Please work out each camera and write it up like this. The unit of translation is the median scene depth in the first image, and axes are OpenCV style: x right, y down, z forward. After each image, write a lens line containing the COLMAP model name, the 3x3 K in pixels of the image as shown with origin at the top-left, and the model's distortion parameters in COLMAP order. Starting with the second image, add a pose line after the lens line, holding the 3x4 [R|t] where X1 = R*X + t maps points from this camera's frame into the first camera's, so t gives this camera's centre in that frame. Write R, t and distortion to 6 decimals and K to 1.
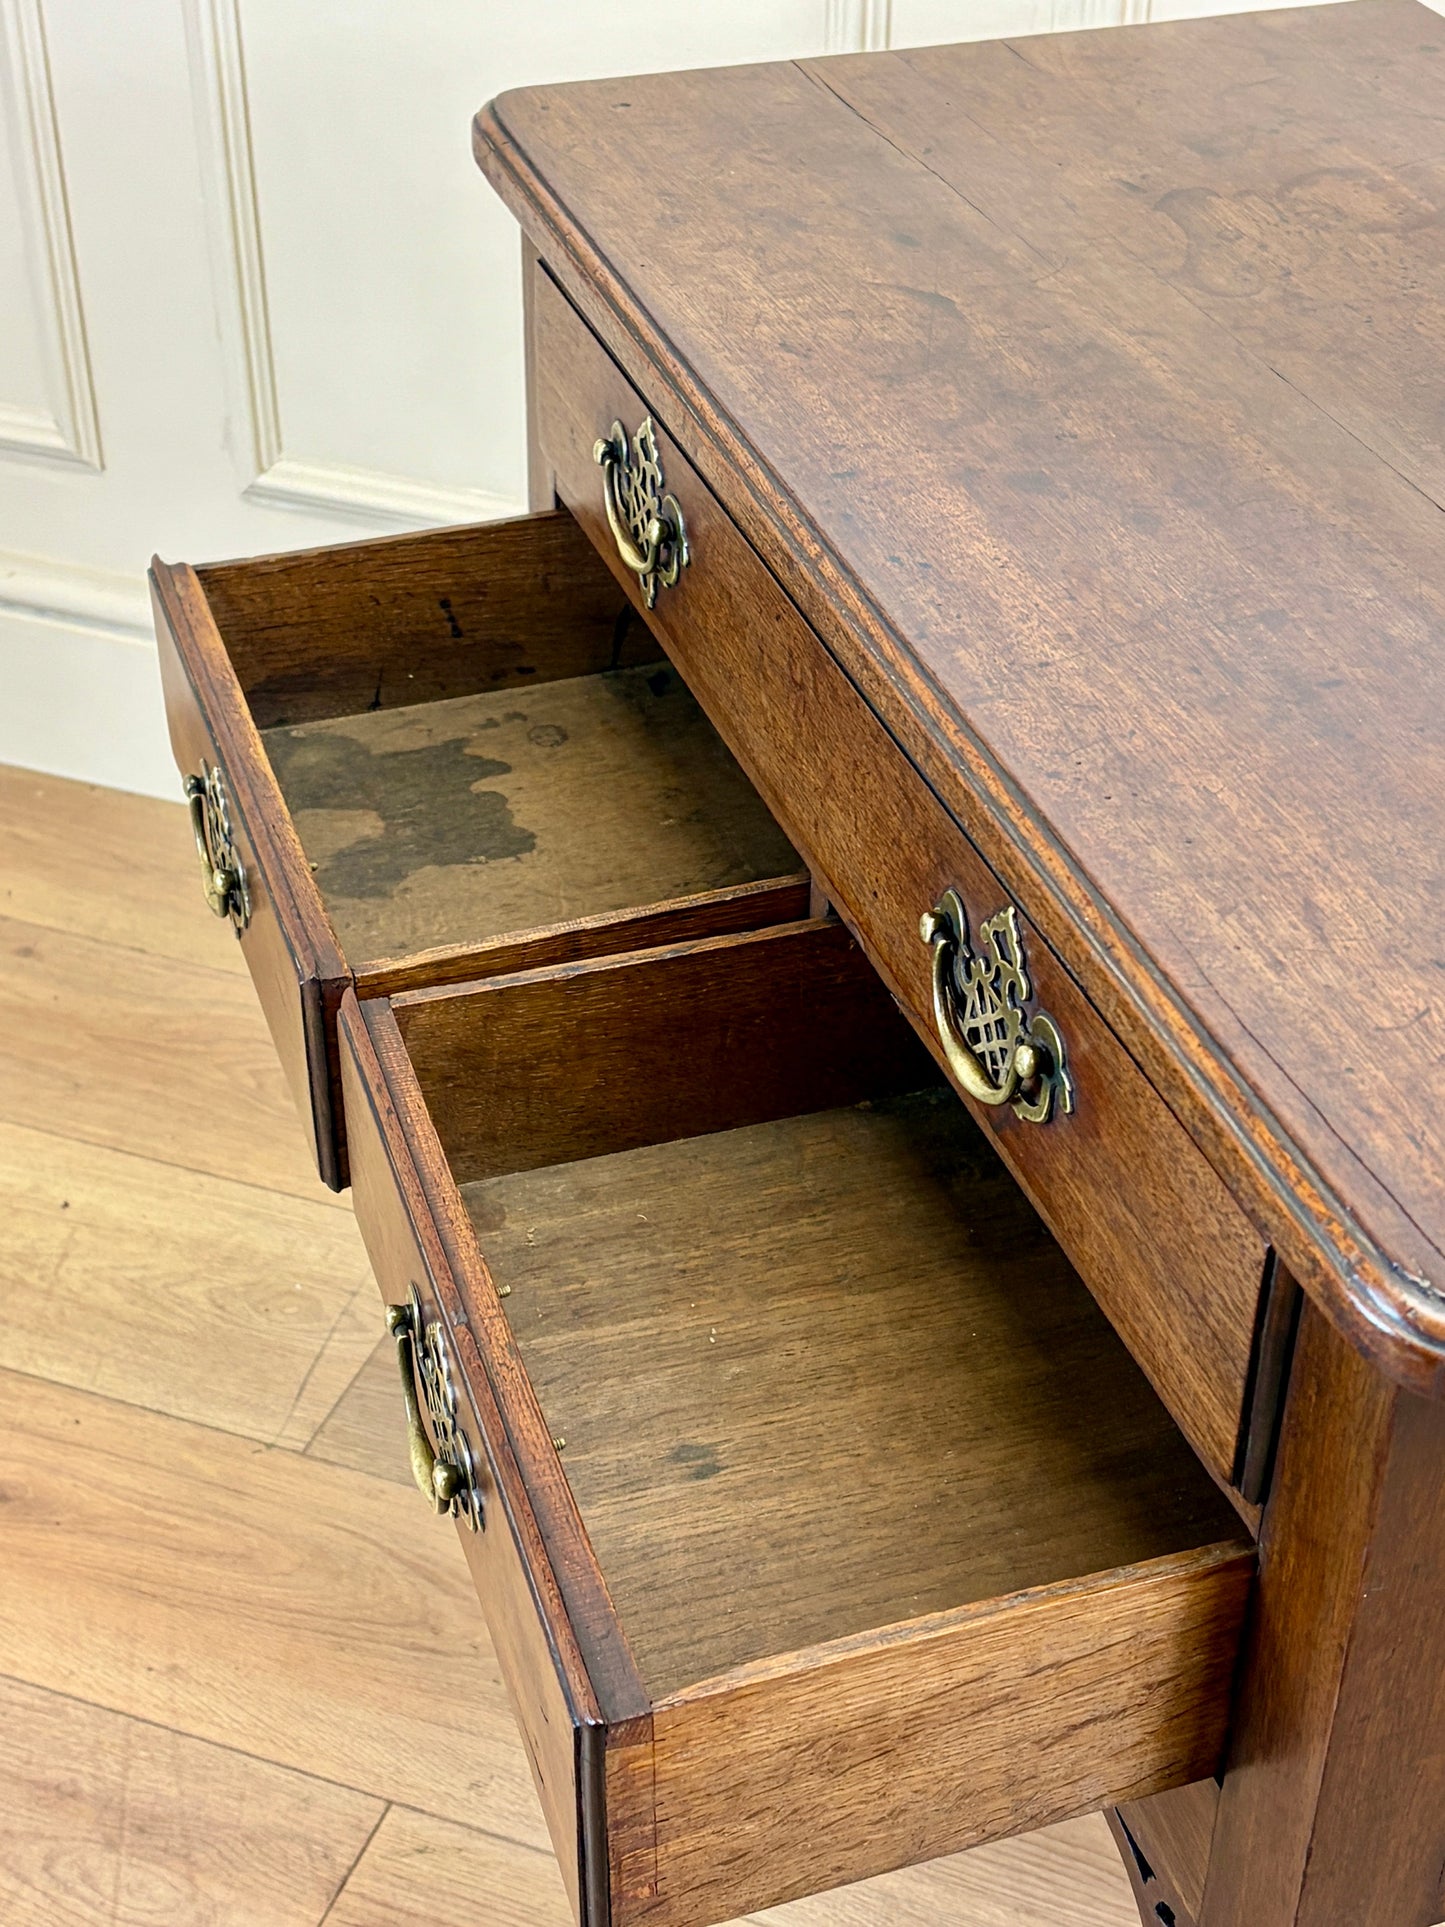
lens RADIAL K [[2863.7, 0, 718.4], [0, 2863.7, 957.3], [0, 0, 1]] dist [0.159950, 0.000000]
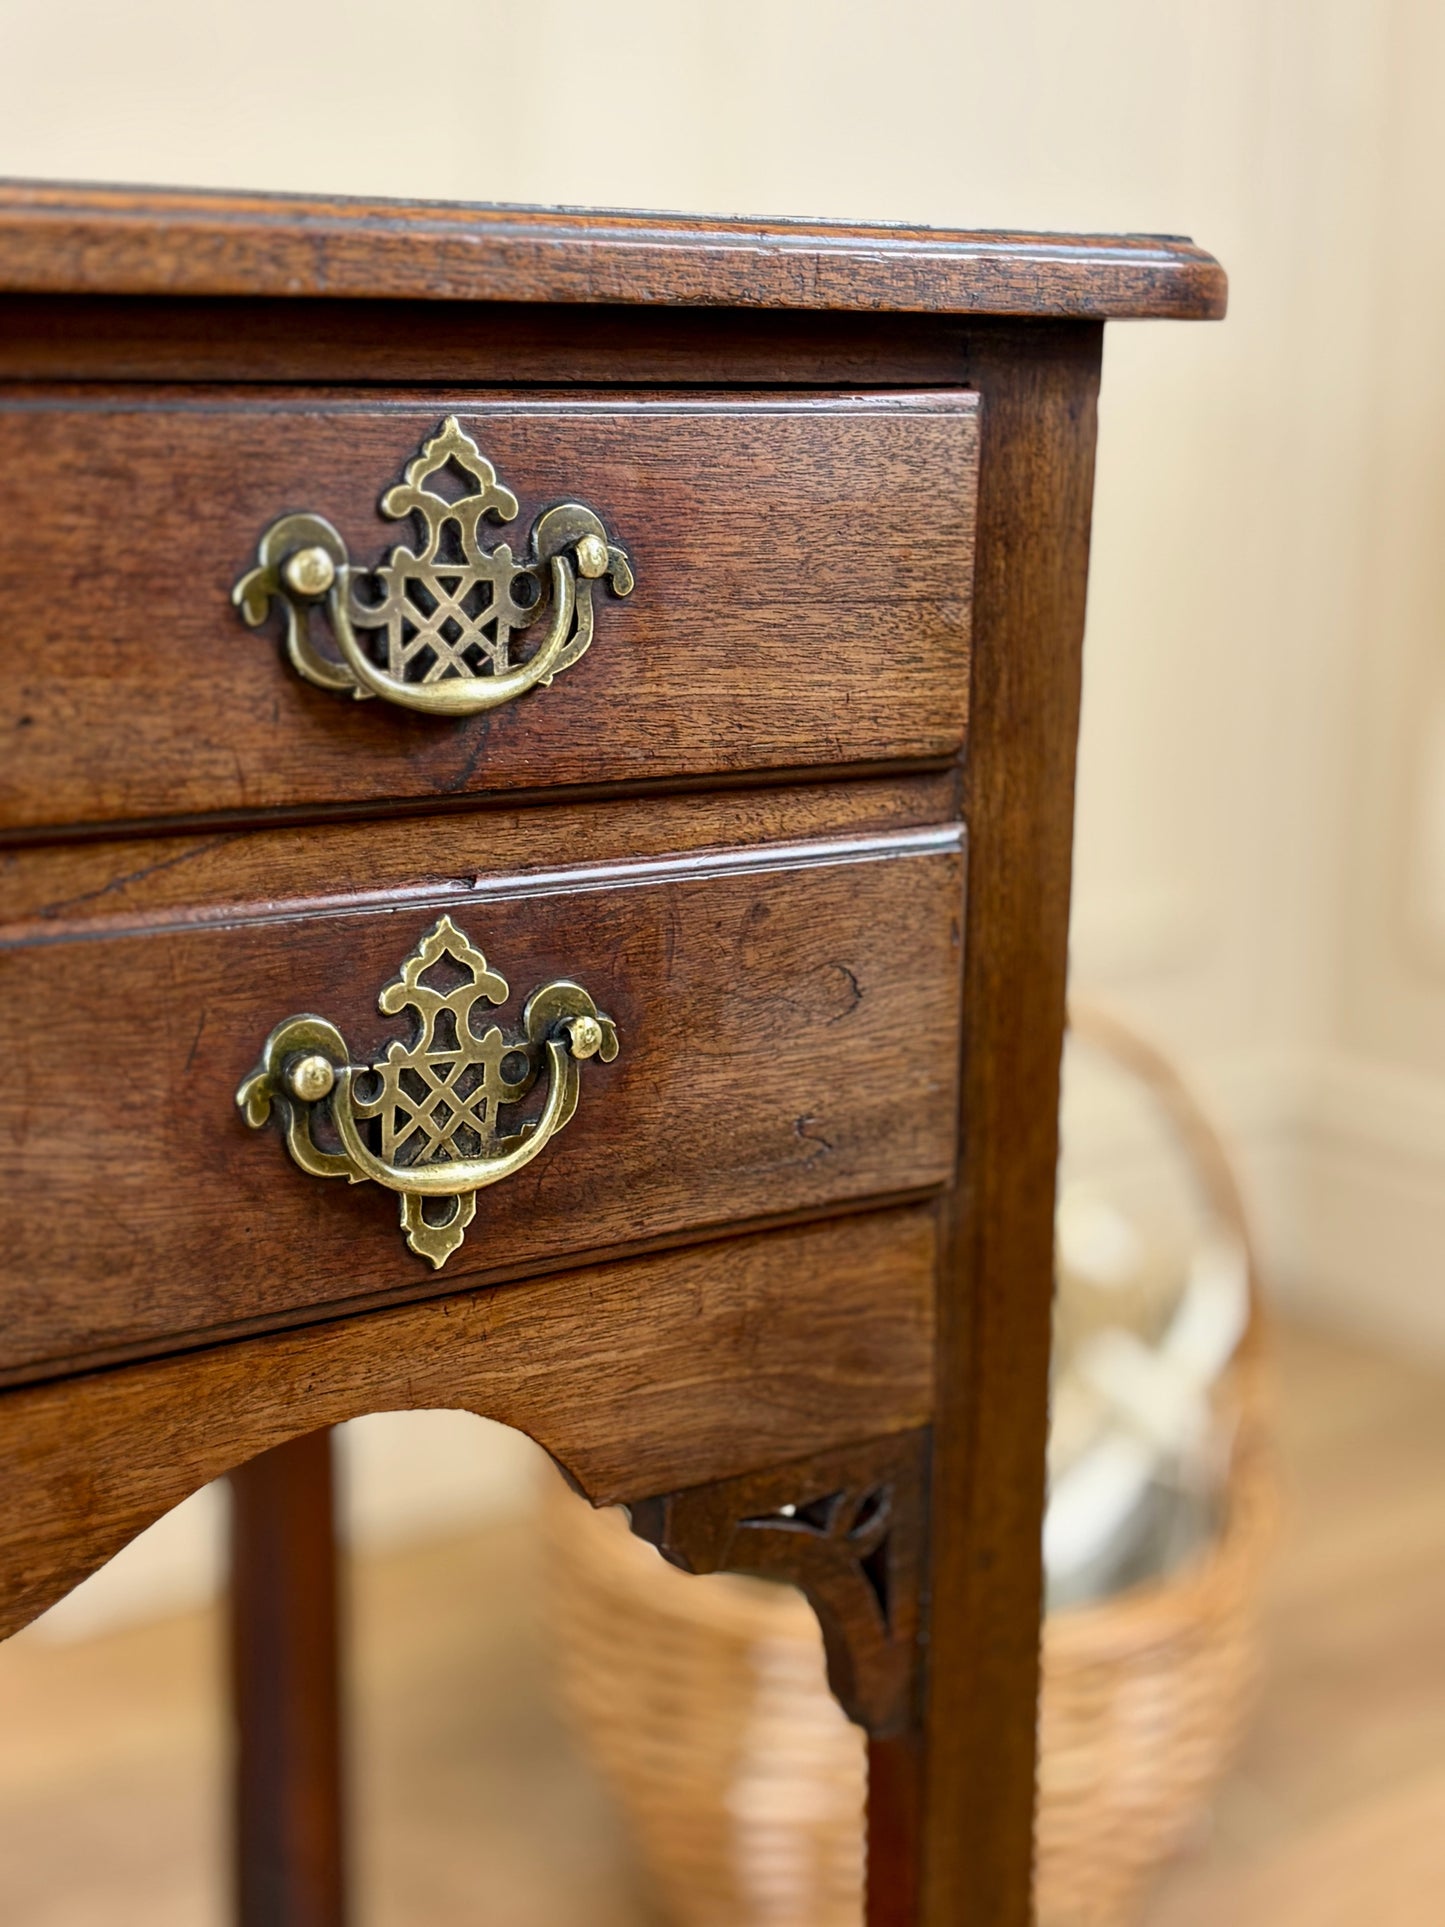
lens RADIAL K [[2863.7, 0, 685.6], [0, 2863.7, 954.1], [0, 0, 1]] dist [0.159950, 0.000000]
pose [[-0.282687, -0.198223, 0.938507, -0.525856], [0.553560, 0.765333, 0.328384, -0.099255], [-0.783364, 0.612350, -0.106621, 0.884674]]
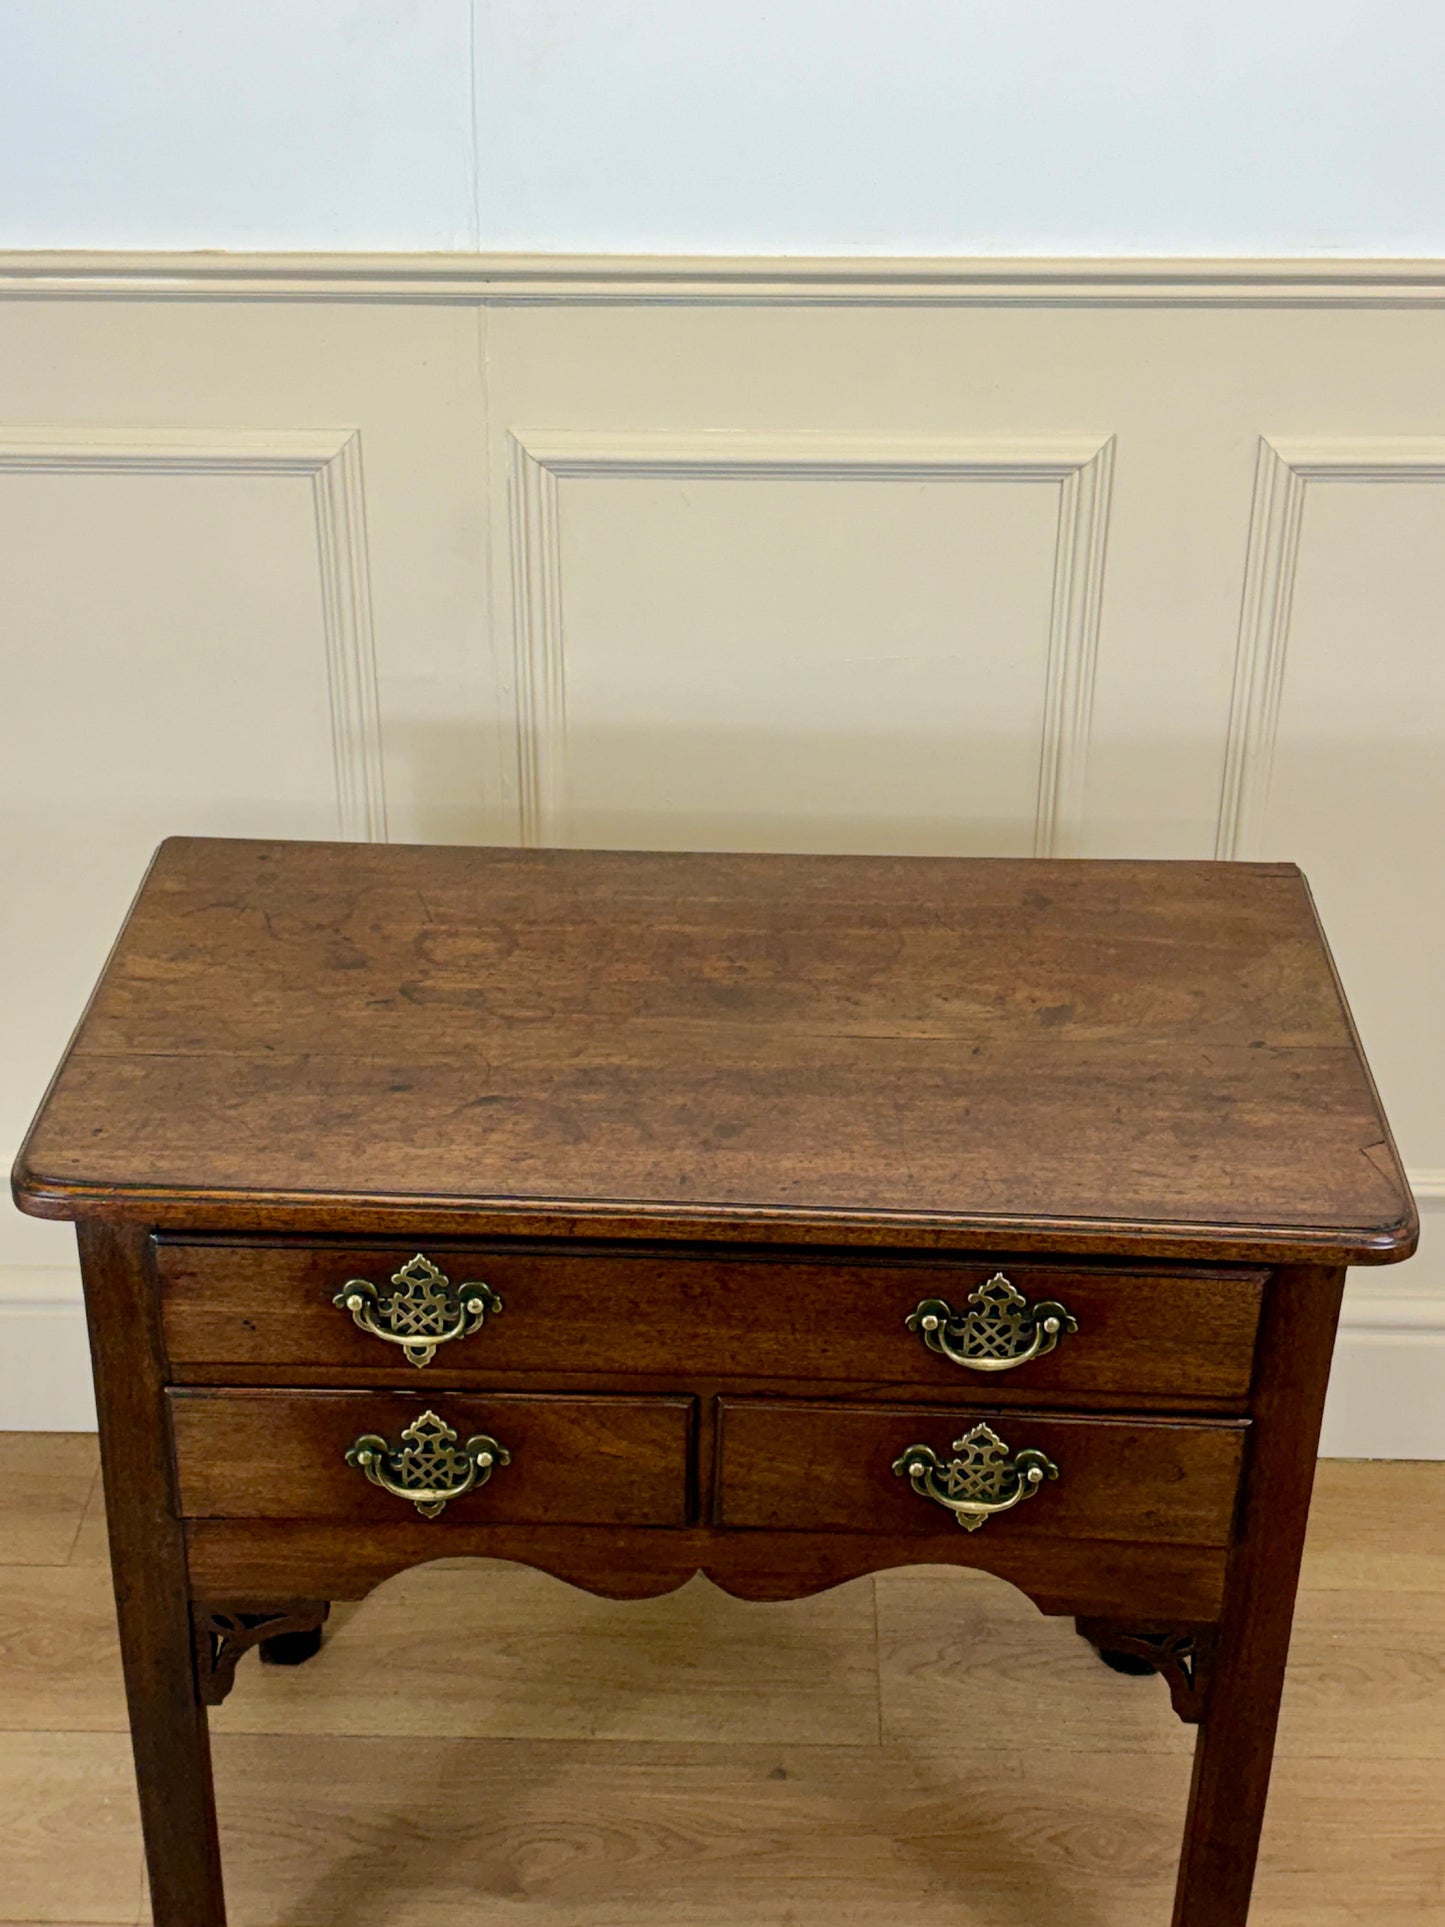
lens RADIAL K [[2863.7, 0, 701.1], [0, 2863.7, 955.3], [0, 0, 1]] dist [0.159950, 0.000000]
pose [[0.351270, -0.459398, 0.815820, -1.219133], [0.533777, 0.814135, 0.228619, -0.620440], [-0.769215, 0.355159, 0.531197, -0.006135]]
